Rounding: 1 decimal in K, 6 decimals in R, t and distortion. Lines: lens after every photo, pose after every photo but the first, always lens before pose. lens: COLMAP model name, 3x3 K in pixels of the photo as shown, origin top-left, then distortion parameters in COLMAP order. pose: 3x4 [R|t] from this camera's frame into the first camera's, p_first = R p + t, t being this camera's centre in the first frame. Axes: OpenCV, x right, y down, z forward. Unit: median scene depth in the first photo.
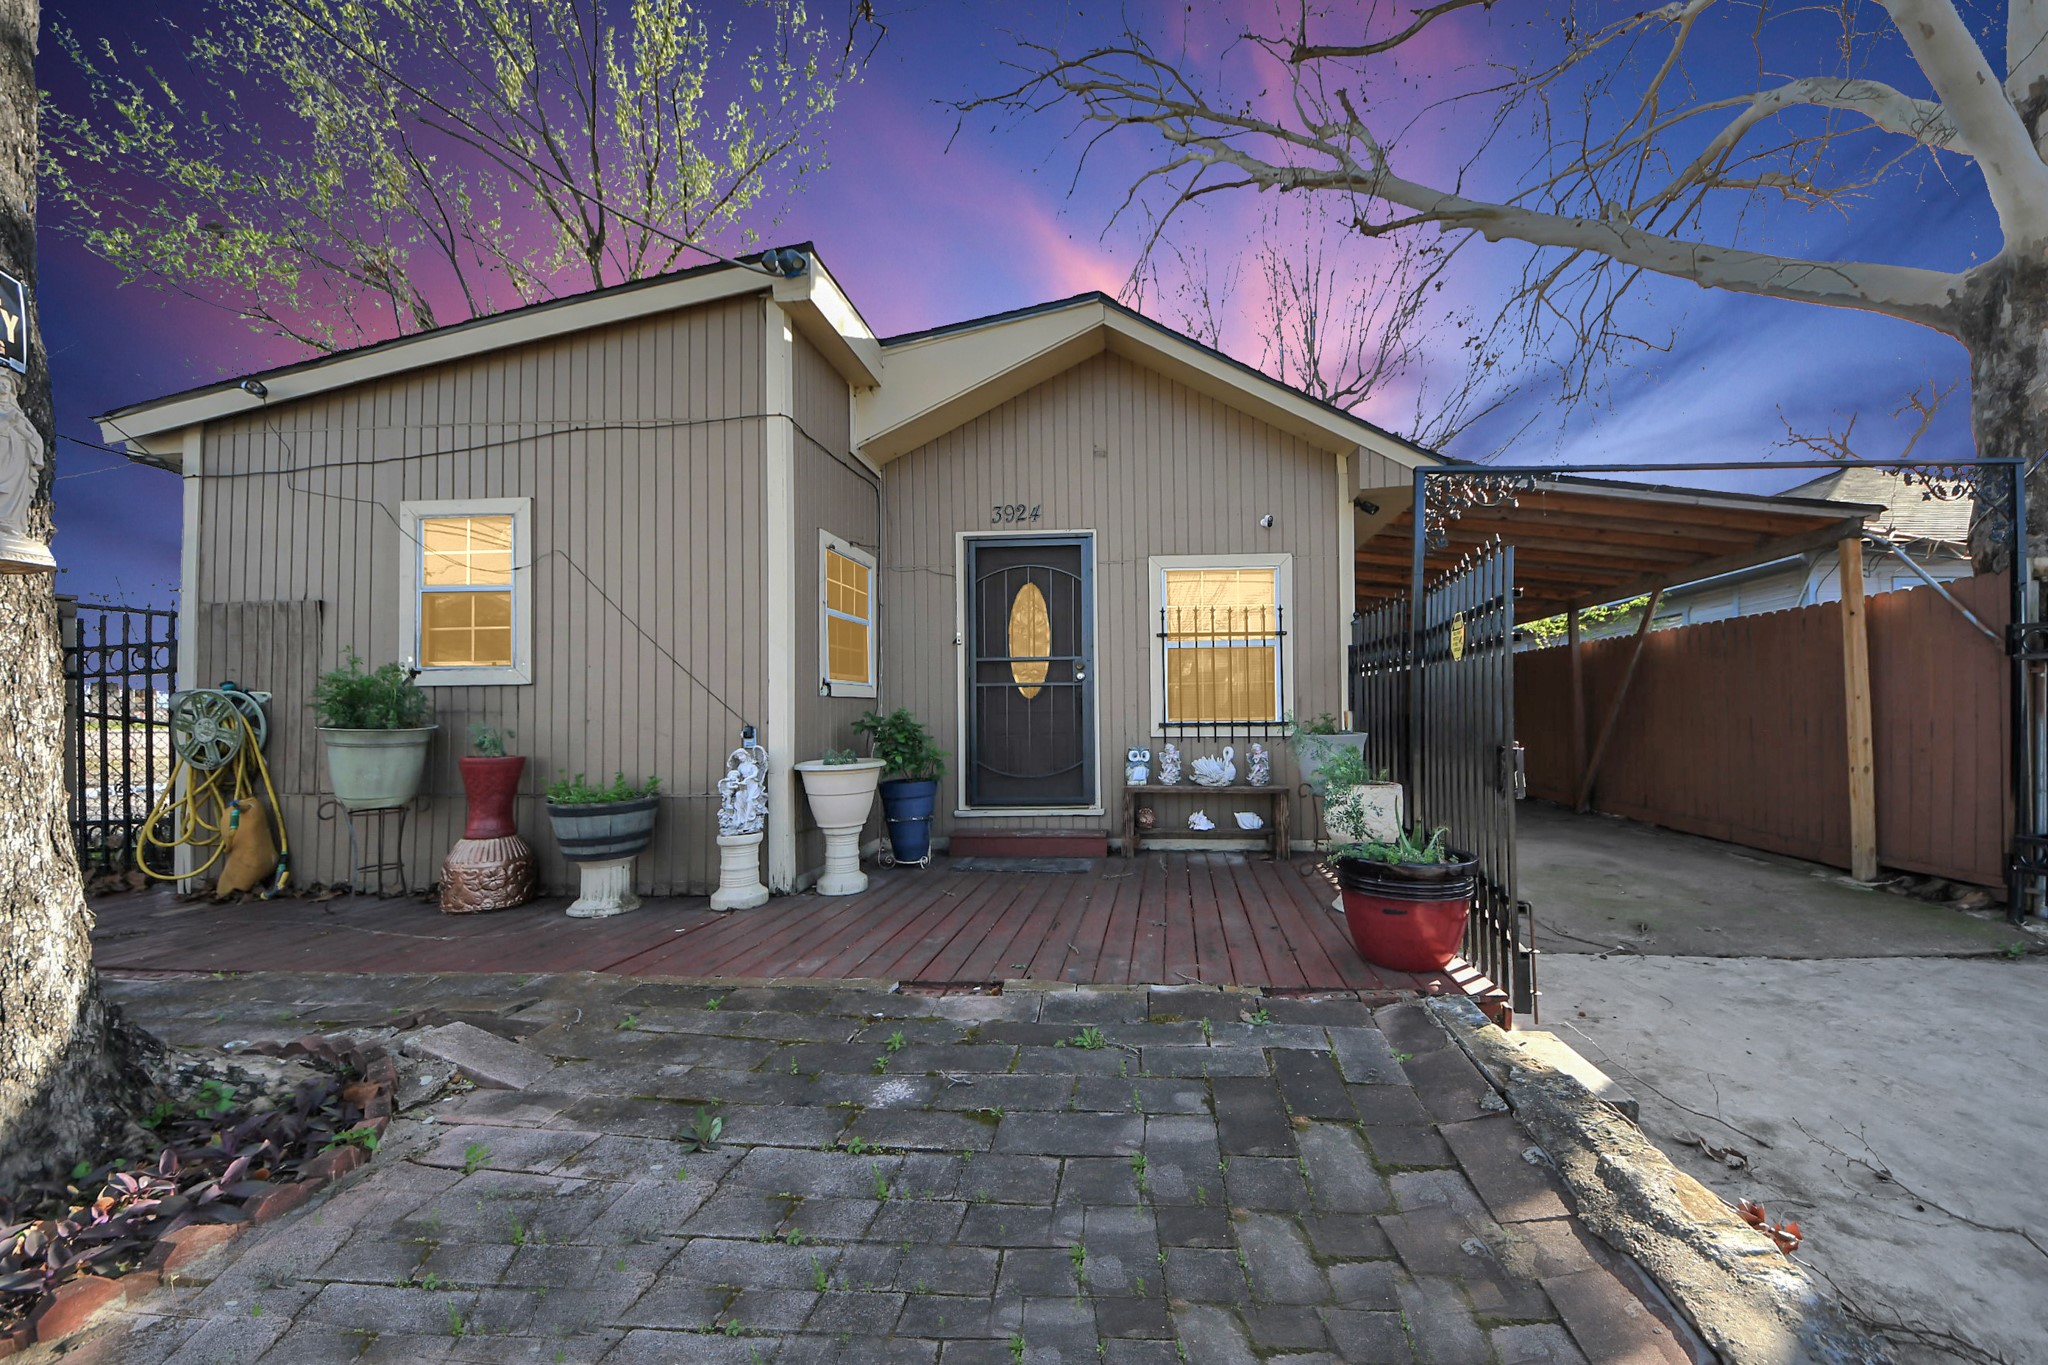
lens RADIAL K [[843.7, 0, 980.8], [0, 843.7, 682.2], [0, 0, 1]] dist [0.003431, -0.006611]
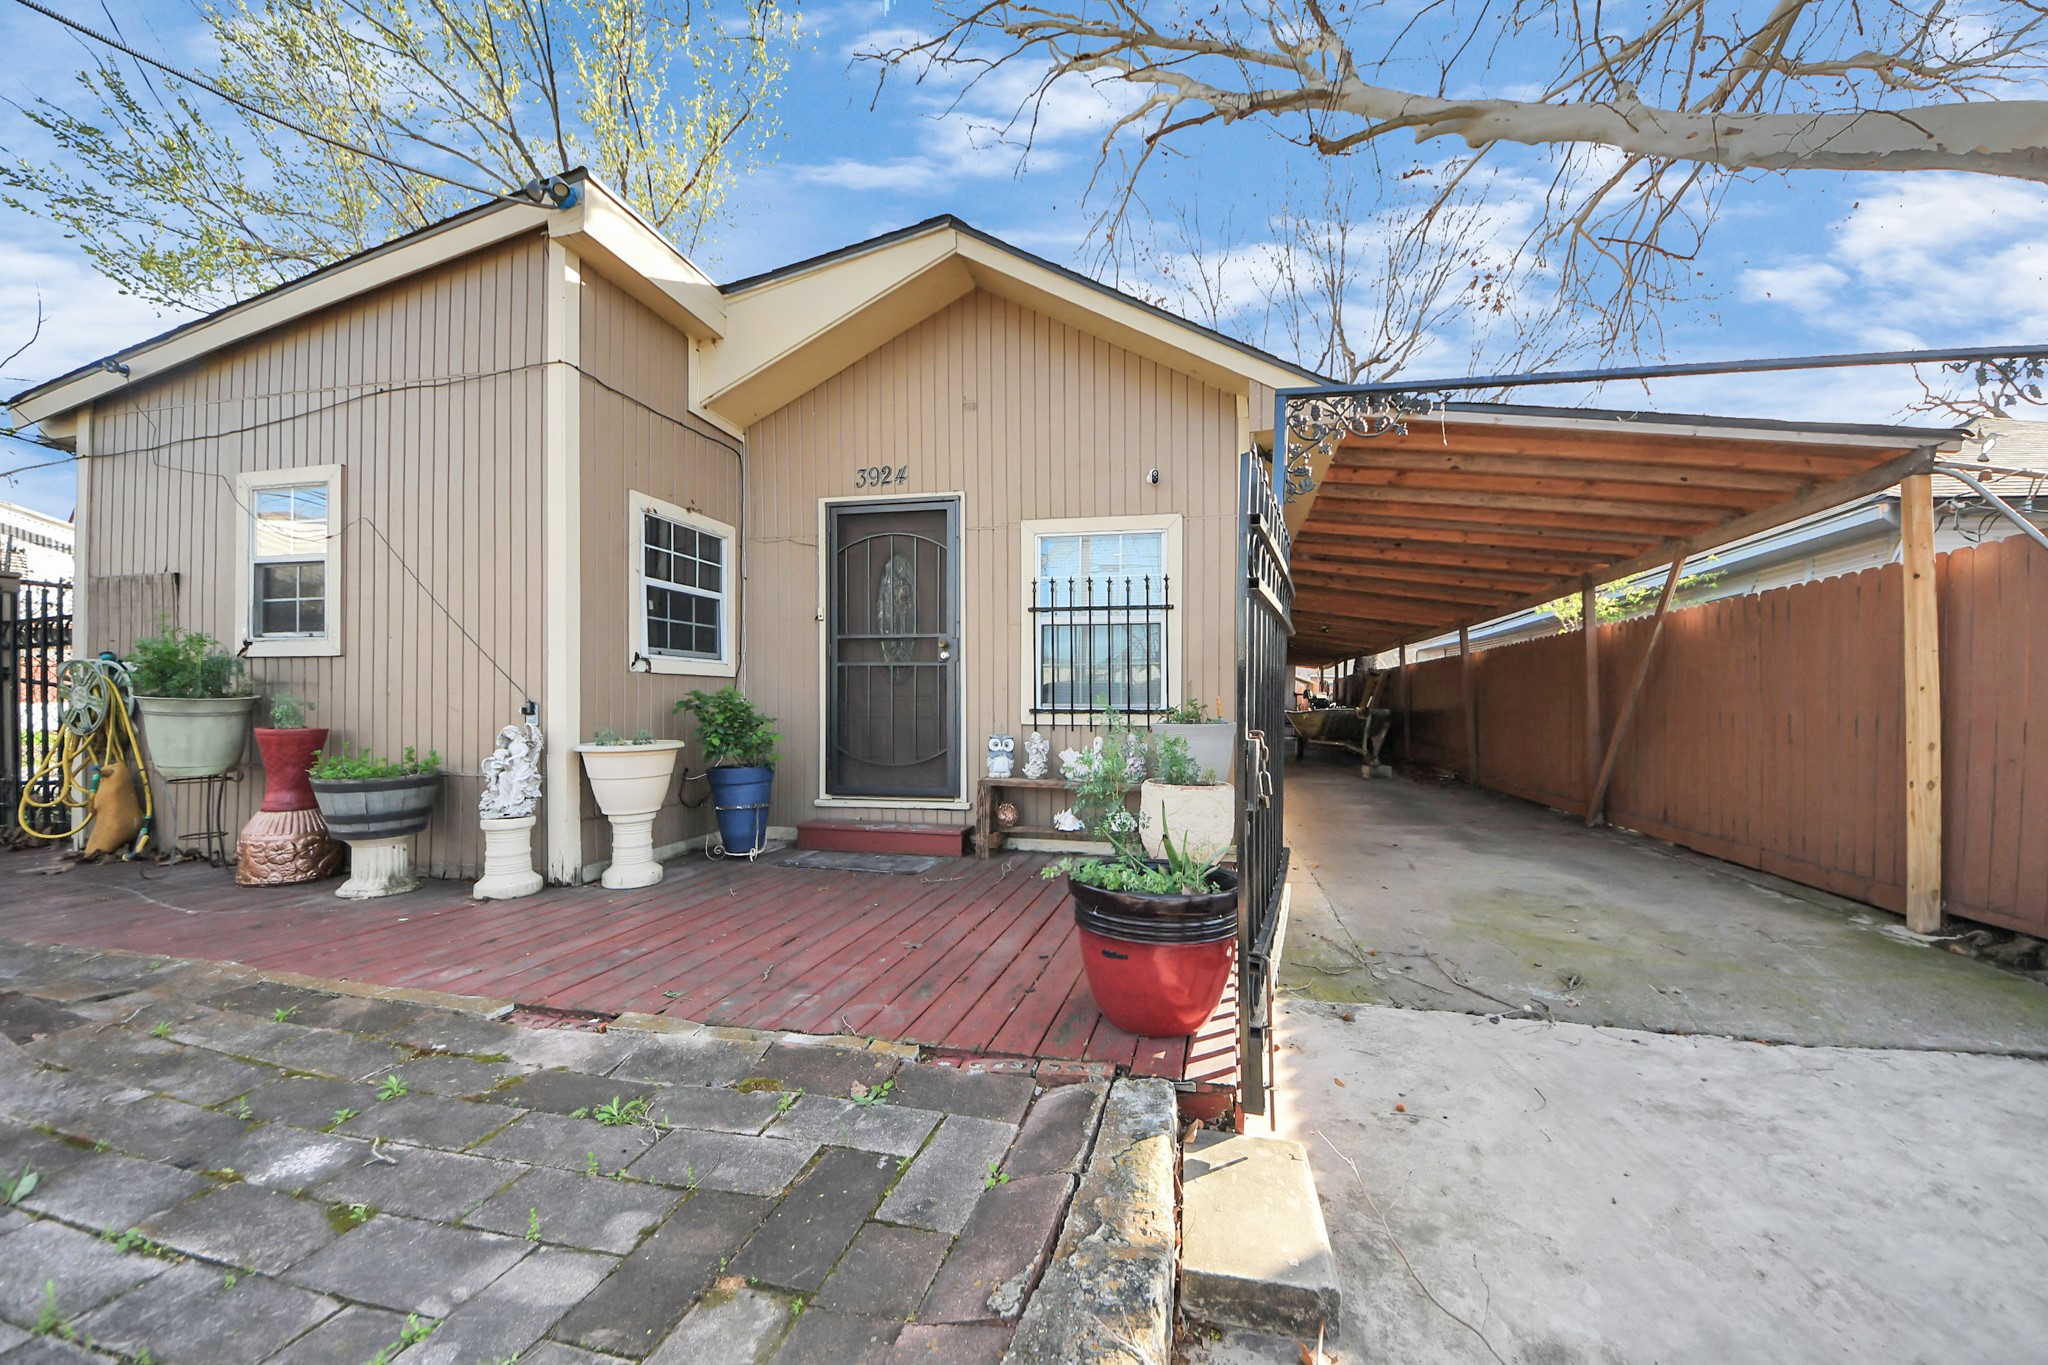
lens RADIAL K [[745.5, 0, 1059.6], [0, 745.5, 694.6], [0, 0, 1]] dist [-0.001083, -0.005523]
pose [[0.990215, 0.013693, -0.138877, 0.403405], [-0.011369, 0.999782, 0.017517, 0.022530], [0.139087, -0.015767, 0.990155, 0.262685]]
